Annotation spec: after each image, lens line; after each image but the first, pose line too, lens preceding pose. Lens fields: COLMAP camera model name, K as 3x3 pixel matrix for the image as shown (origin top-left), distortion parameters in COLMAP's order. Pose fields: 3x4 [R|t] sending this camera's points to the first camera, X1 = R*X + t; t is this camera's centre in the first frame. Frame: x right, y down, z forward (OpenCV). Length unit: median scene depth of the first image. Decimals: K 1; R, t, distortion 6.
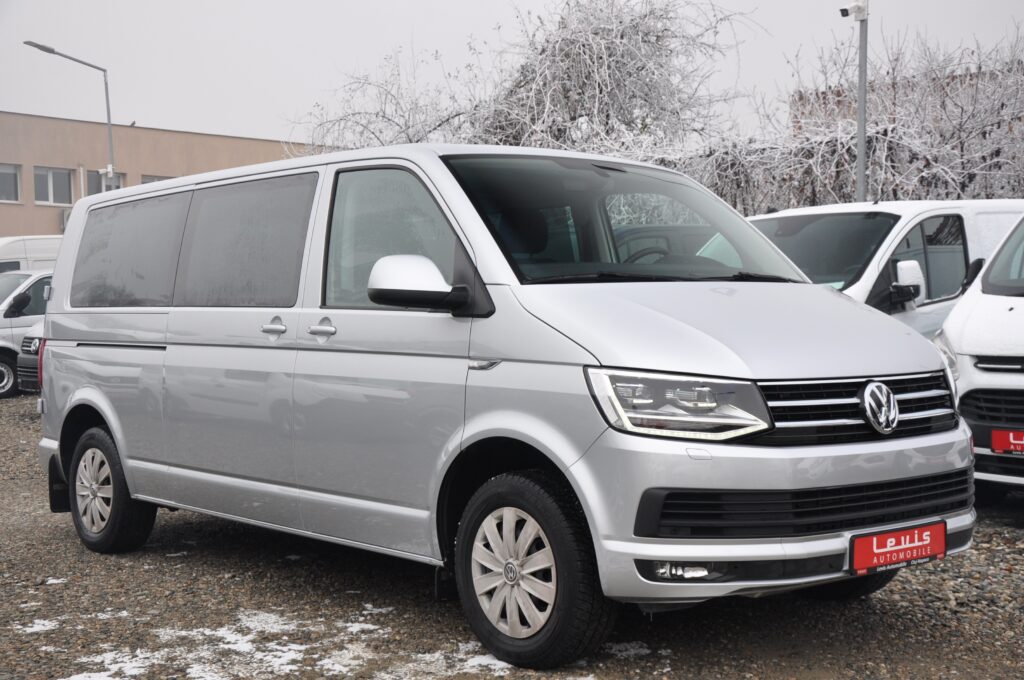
lens RADIAL K [[1349.9, 0, 511.3], [0, 1349.9, 361.8], [0, 0, 1]] dist [-0.227364, 0.122106]
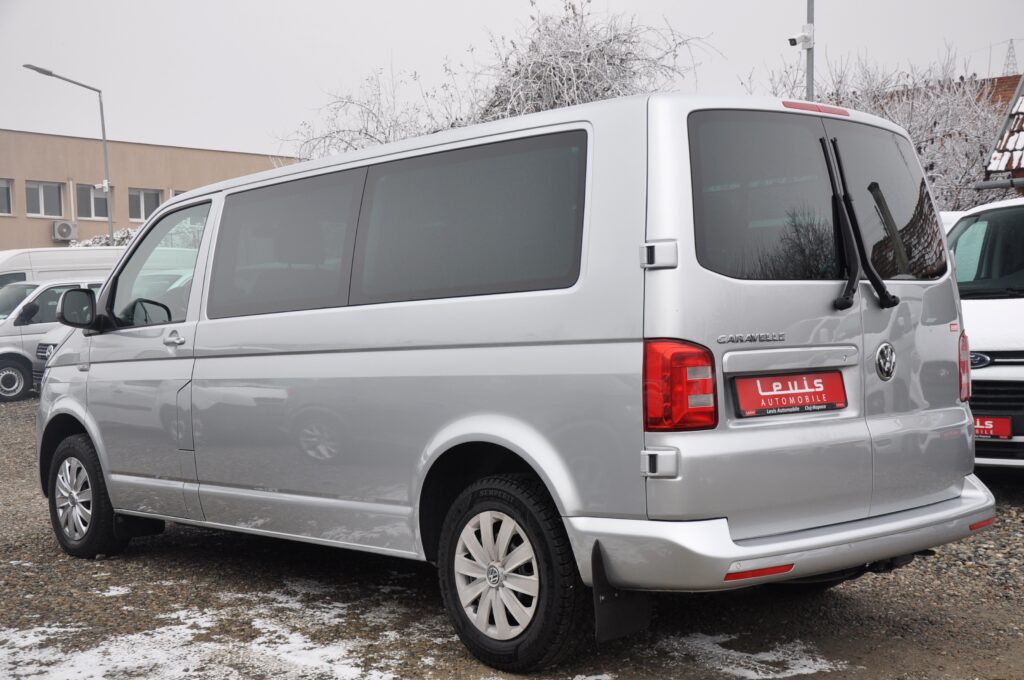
lens RADIAL K [[1546.4, 0, 512.0], [0, 1546.4, 340.0], [0, 0, 1]] dist [-0.372527, -0.137611]
pose [[0.997997, -0.010141, 0.062445, -0.058917], [0.011415, 0.999733, -0.020084, 0.006633], [-0.062224, 0.020756, 0.997846, -0.225703]]
